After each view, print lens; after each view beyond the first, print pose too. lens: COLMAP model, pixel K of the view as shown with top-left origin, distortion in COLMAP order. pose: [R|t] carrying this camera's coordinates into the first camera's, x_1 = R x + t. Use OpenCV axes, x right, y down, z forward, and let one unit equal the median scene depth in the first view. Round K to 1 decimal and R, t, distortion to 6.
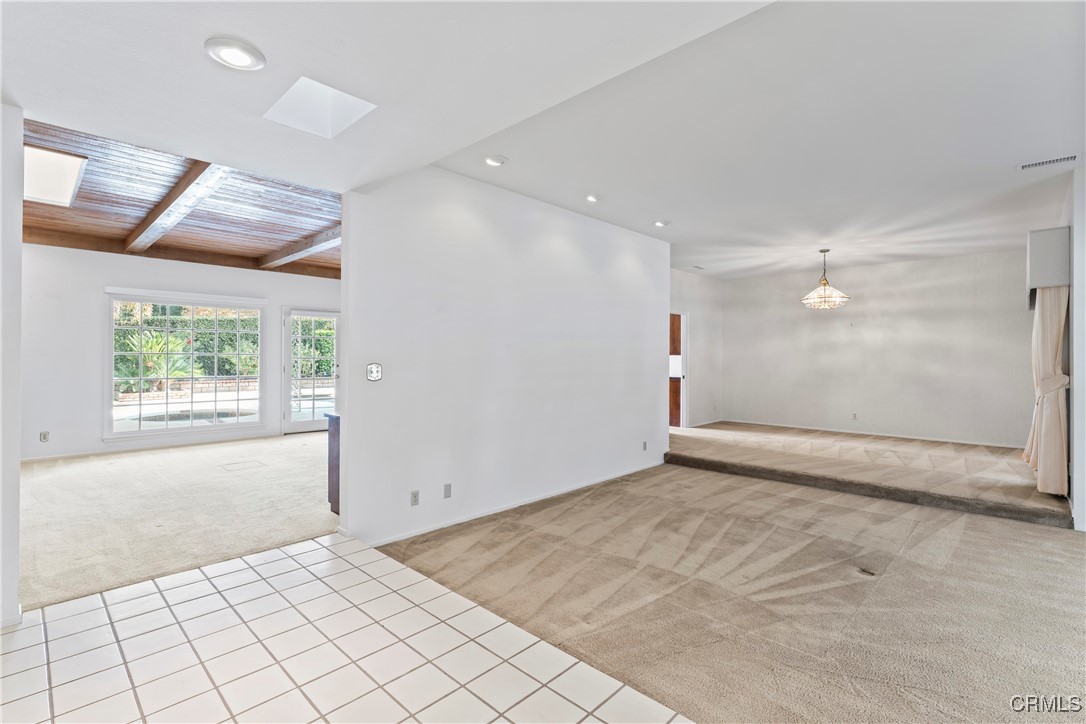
lens RADIAL K [[493.5, 0, 534.8], [0, 493.5, 354.5], [0, 0, 1]] dist [-0.001885, 0.000796]
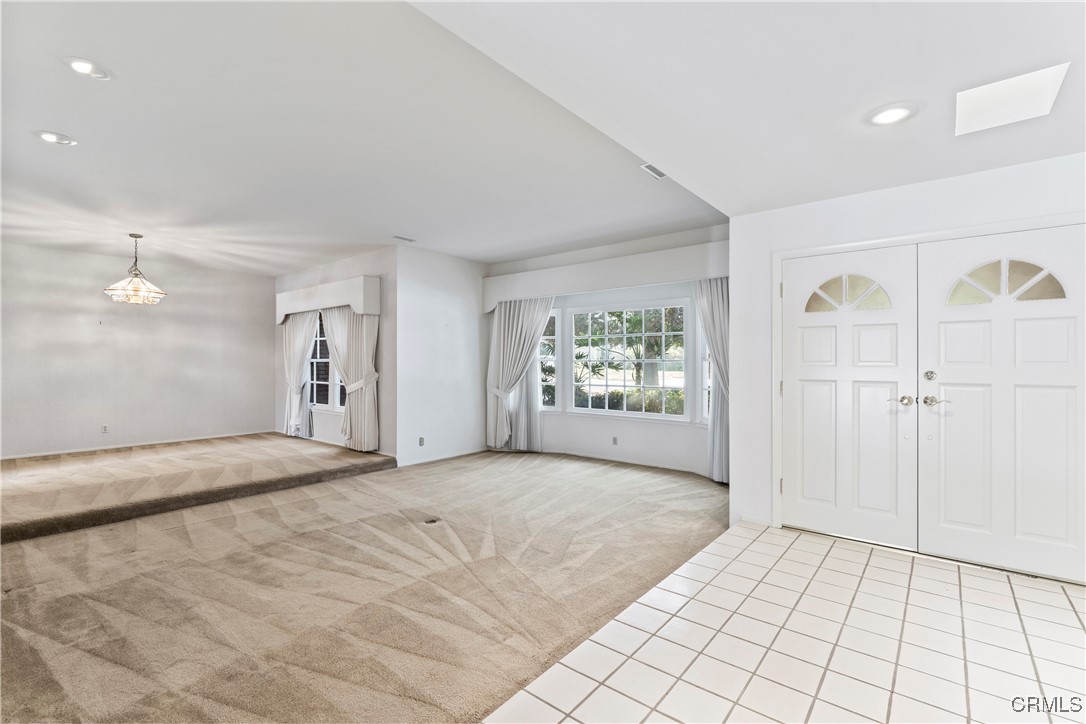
lens RADIAL K [[493.5, 0, 534.6], [0, 493.5, 364.3], [0, 0, 1]] dist [-0.001885, 0.000796]
pose [[-0.071271, -0.007099, 0.997432, -0.512453], [-0.004810, 0.999965, 0.006773, 0.003754], [-0.997445, -0.004315, -0.071302, 0.617876]]
